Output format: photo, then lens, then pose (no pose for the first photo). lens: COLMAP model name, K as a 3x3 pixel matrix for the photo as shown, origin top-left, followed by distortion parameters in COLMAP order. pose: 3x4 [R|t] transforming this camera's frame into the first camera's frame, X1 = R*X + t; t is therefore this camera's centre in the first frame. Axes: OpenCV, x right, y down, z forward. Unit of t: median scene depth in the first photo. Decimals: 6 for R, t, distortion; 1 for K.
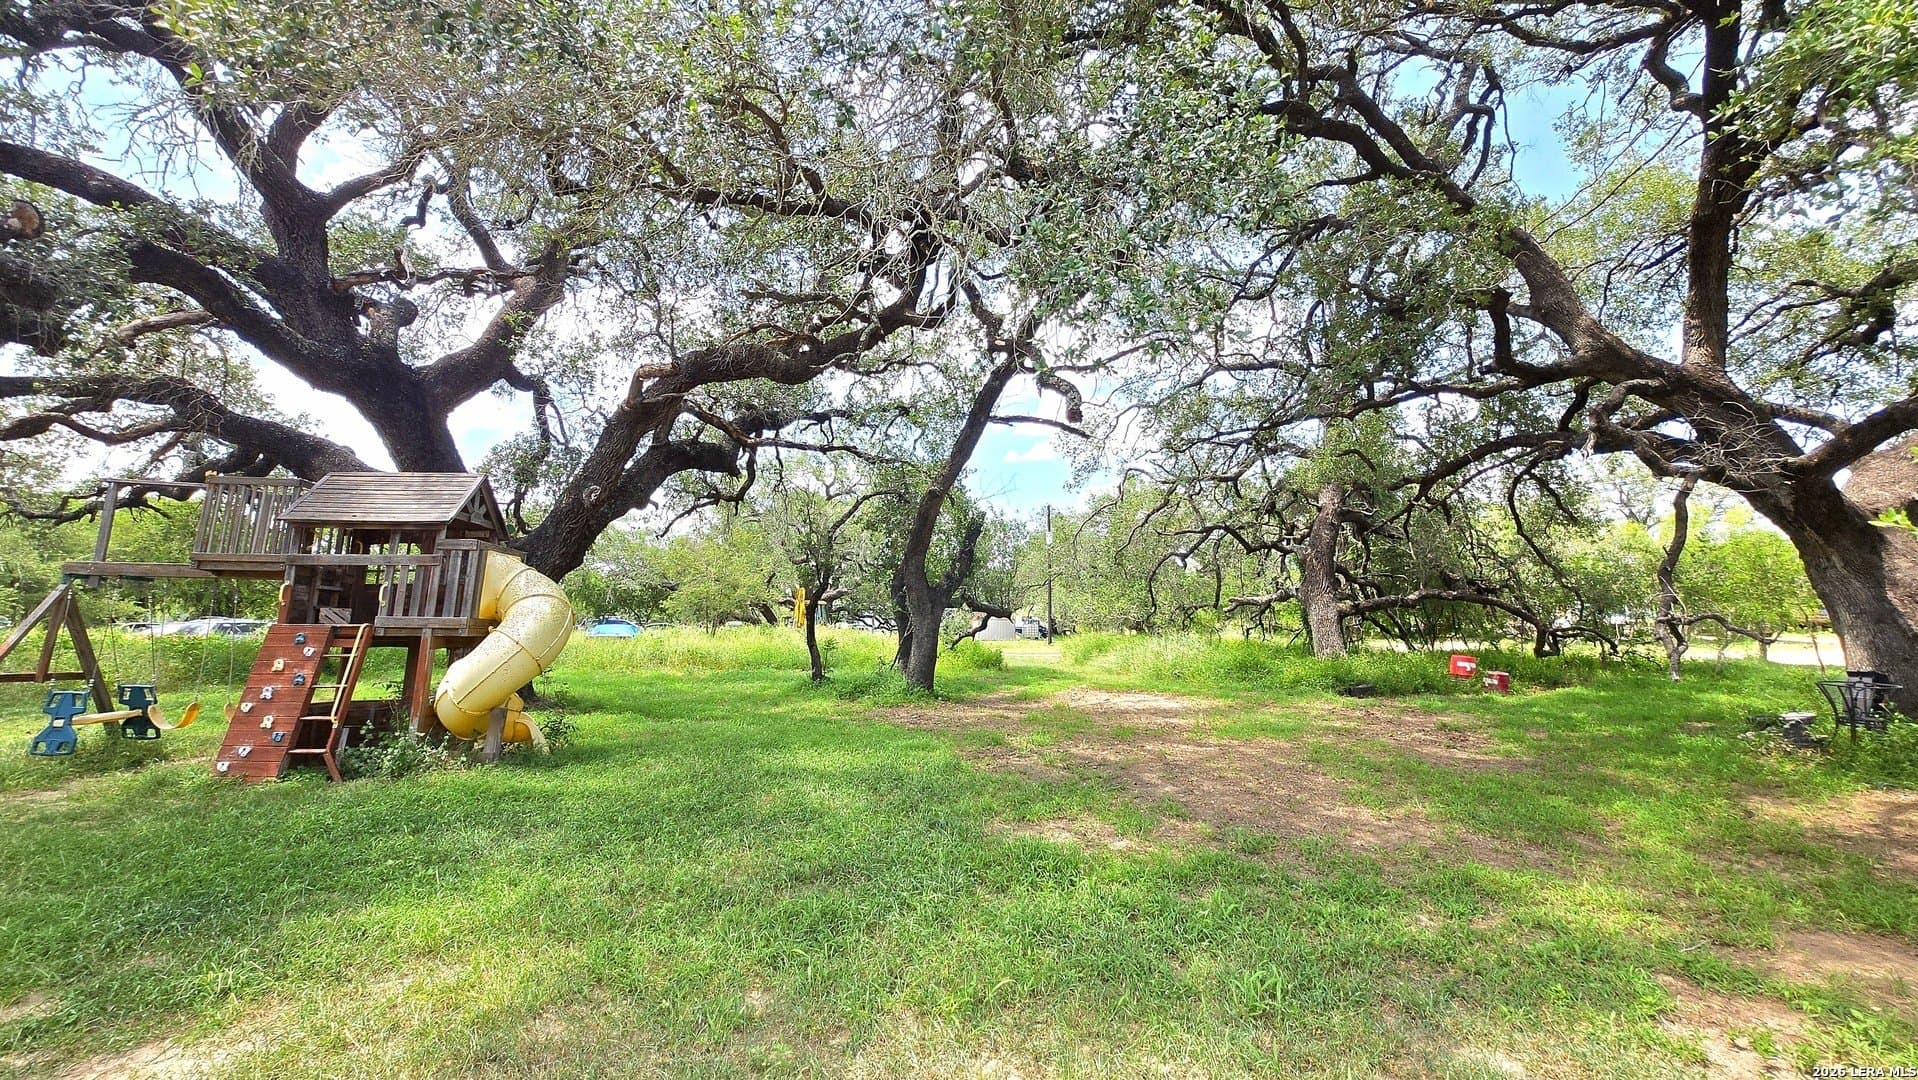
lens RADIAL K [[754.3, 0, 958.5], [0, 754.3, 545.2], [0, 0, 1]] dist [-0.003510, -0.000458]
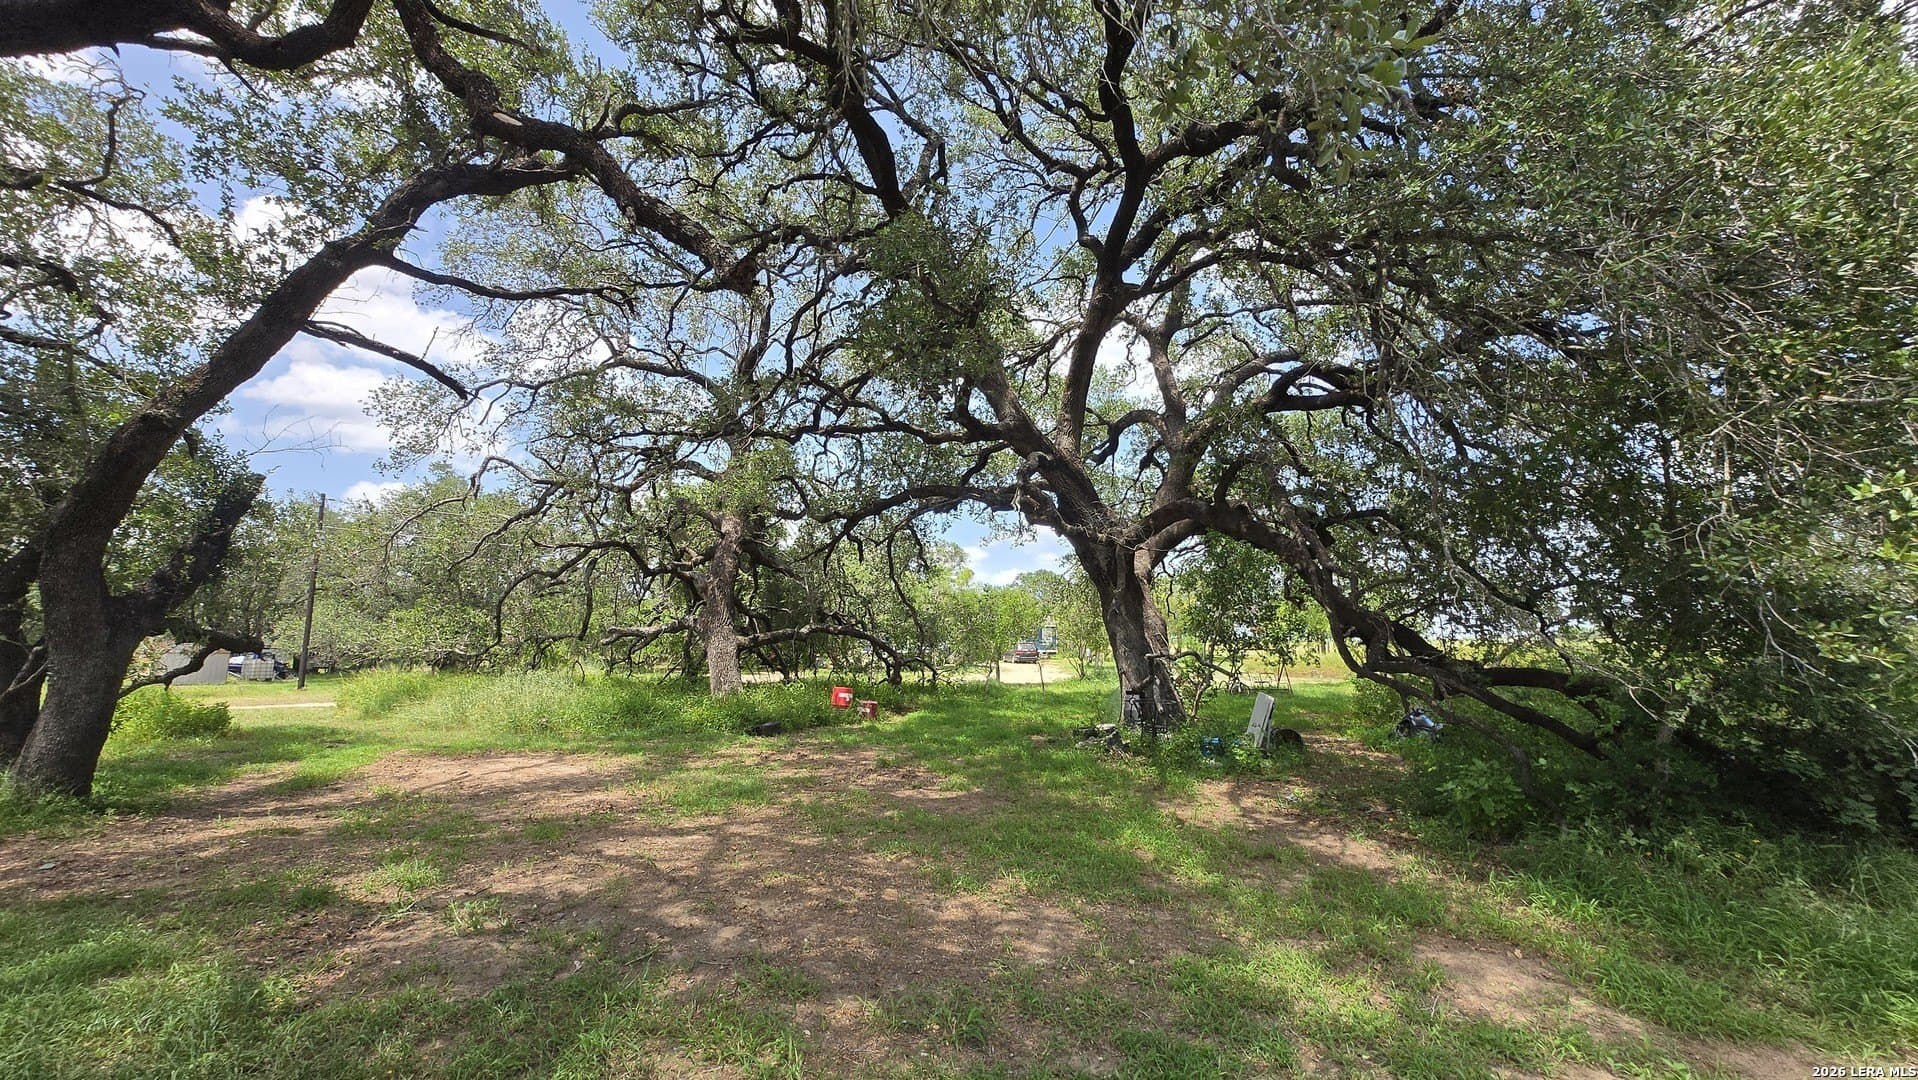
lens RADIAL K [[754.3, 0, 960.0], [0, 754.3, 534.5], [0, 0, 1]] dist [-0.003510, -0.000458]
pose [[0.650589, 0.112470, 0.751056, -0.041346], [-0.072124, 0.993653, -0.086322, 0.012055], [-0.755997, 0.001992, 0.654572, 0.167948]]
